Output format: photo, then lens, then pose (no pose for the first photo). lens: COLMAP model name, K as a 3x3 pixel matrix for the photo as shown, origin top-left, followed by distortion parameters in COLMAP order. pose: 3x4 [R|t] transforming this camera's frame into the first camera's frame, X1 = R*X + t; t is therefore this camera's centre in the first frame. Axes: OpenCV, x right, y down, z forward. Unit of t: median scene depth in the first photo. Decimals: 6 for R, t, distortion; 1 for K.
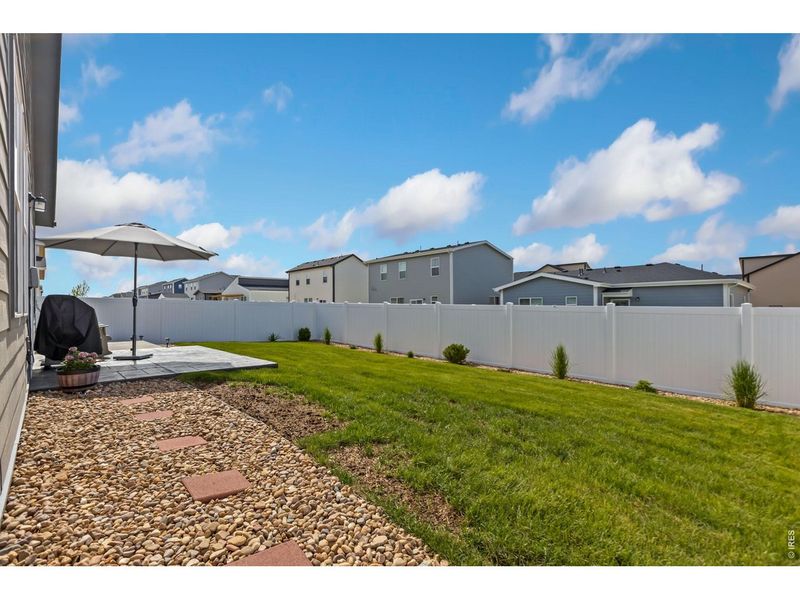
lens RADIAL K [[365.3, 0, 403.2], [0, 365.3, 291.2], [0, 0, 1]] dist [0.000653, 0.000242]
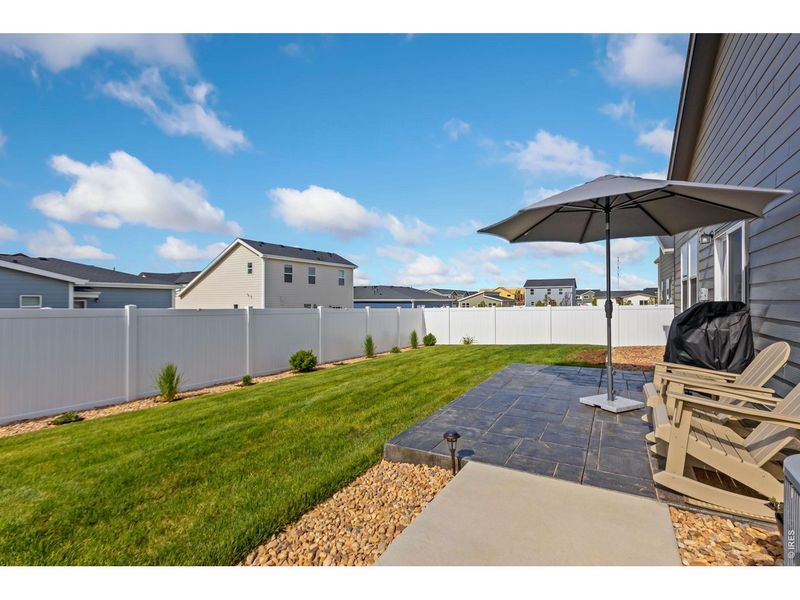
lens RADIAL K [[369.3, 0, 399.1], [0, 369.3, 282.6], [0, 0, 1]] dist [0.013068, 0.000042]
pose [[-0.256855, 0.054830, 0.964893, -0.896412], [-0.043991, 0.996691, -0.068348, 0.015837], [-0.965448, -0.060002, -0.253593, 0.985065]]
